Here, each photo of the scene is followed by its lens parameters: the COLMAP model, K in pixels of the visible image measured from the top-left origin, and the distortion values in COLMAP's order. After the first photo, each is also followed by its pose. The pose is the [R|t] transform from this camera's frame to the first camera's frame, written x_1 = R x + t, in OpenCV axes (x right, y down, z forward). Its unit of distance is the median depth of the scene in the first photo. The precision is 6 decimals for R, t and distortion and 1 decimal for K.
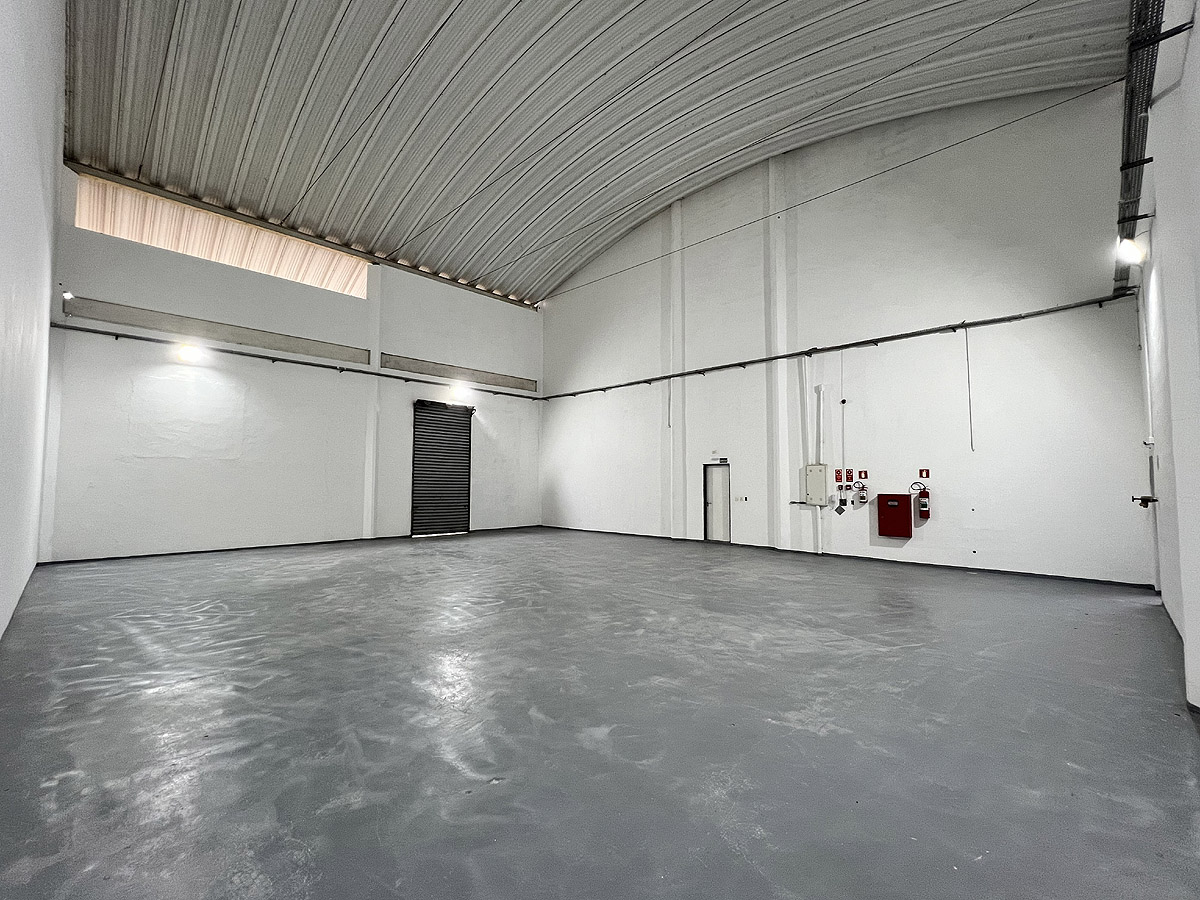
lens RADIAL K [[513.6, 0, 596.4], [0, 513.6, 454.1], [0, 0, 1]] dist [-0.001006, -0.000165]
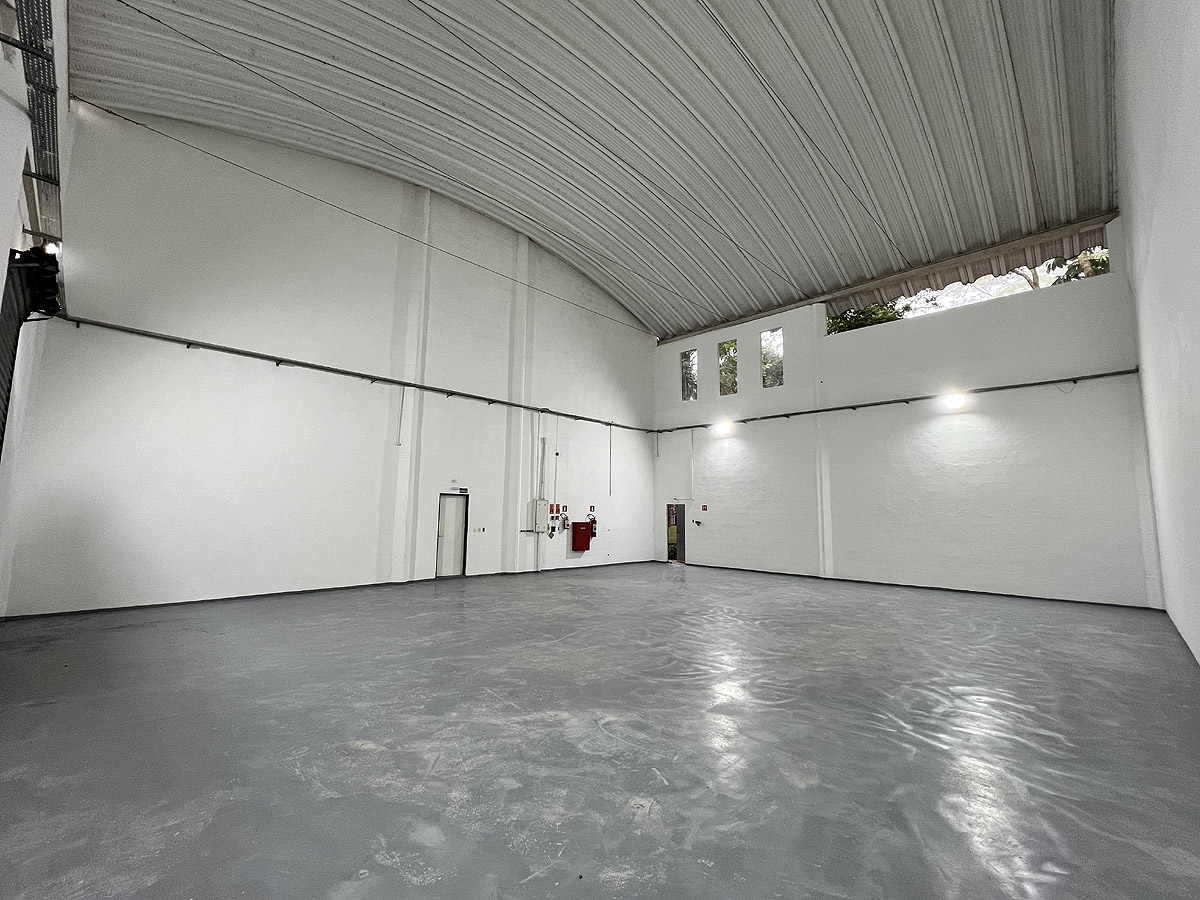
lens RADIAL K [[513.6, 0, 601.1], [0, 513.6, 452.4], [0, 0, 1]] dist [-0.001006, -0.000165]
pose [[-0.002756, 0.109925, 0.993936, -0.861720], [-0.070153, 0.991470, -0.109847, 0.034181], [-0.997532, -0.070030, 0.004979, 0.876371]]
